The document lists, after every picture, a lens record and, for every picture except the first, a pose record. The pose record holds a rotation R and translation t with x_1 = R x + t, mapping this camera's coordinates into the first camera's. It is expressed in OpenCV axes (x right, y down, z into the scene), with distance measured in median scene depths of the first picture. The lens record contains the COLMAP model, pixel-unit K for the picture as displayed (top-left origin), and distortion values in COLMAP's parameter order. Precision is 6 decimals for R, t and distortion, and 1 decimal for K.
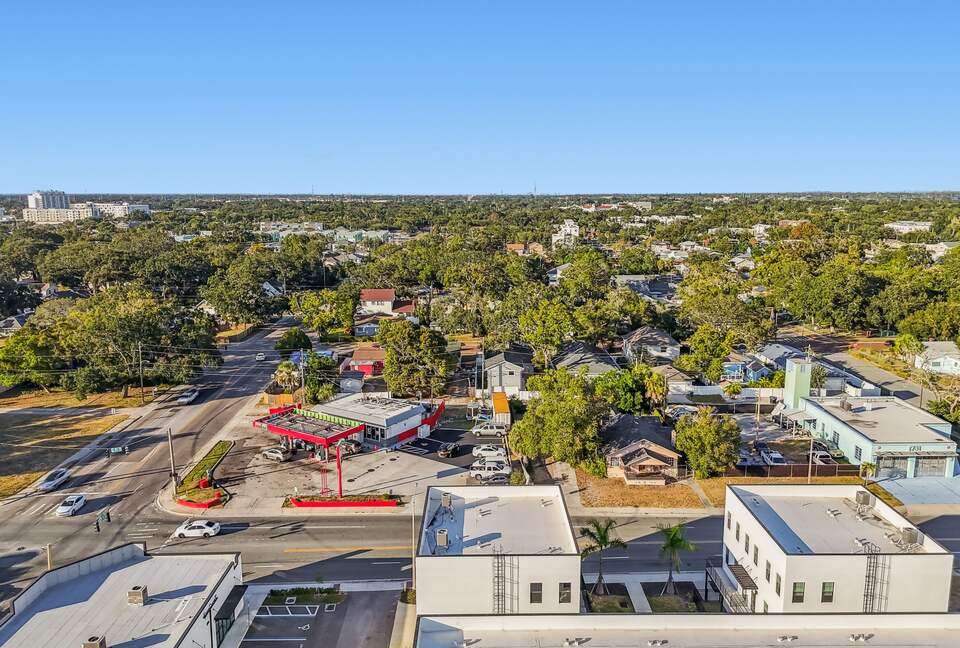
lens RADIAL K [[714.5, 0, 482.7], [0, 714.5, 317.2], [0, 0, 1]] dist [0.076789, -0.073655]
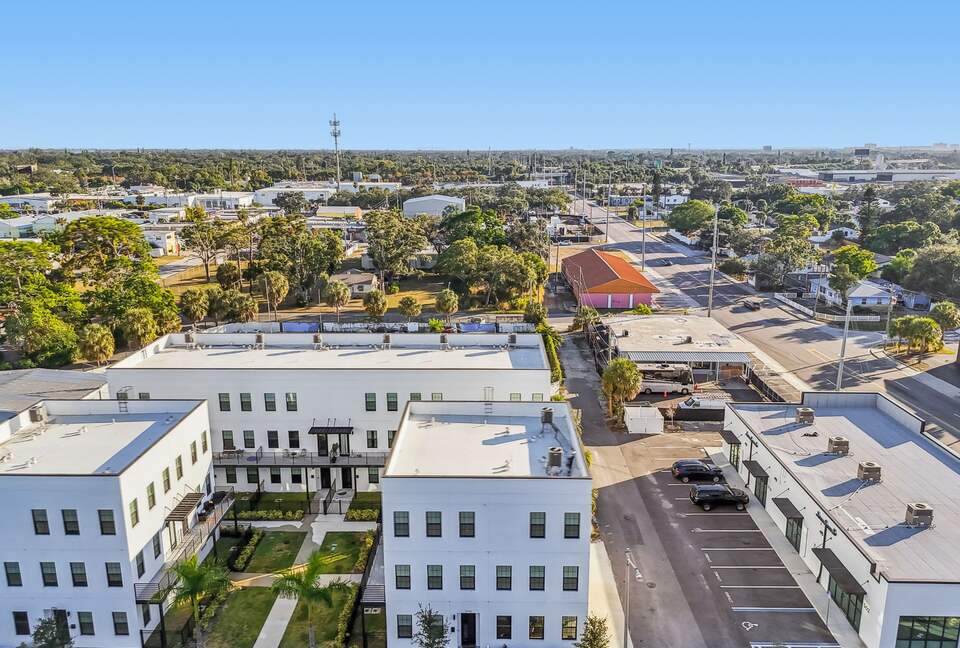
lens RADIAL K [[714.5, 0, 478.4], [0, 714.5, 329.2], [0, 0, 1]] dist [0.076789, -0.073655]
pose [[-0.999793, 0.000433, 0.020347, 0.005961], [0.008787, 0.910950, 0.412423, -0.072227], [-0.018357, 0.412516, -0.910765, 0.772600]]
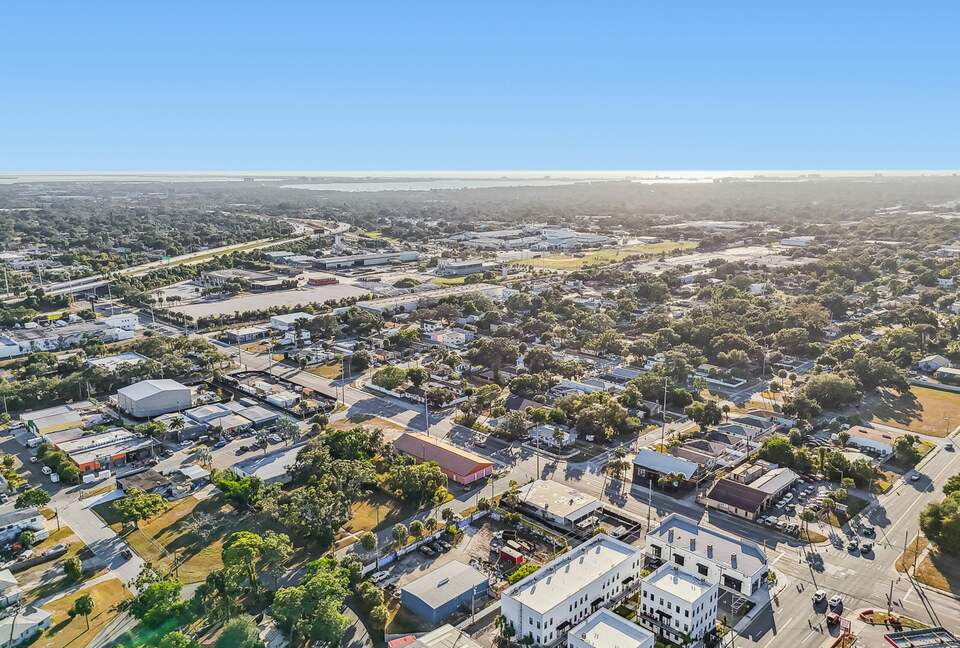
lens RADIAL K [[714.5, 0, 489.5], [0, 714.5, 330.4], [0, 0, 1]] dist [0.076789, -0.073655]
pose [[-0.704773, 0.156737, -0.691902, 1.069059], [-0.120591, 0.934628, 0.334556, -0.679327], [0.699109, 0.319223, -0.639800, 0.905651]]
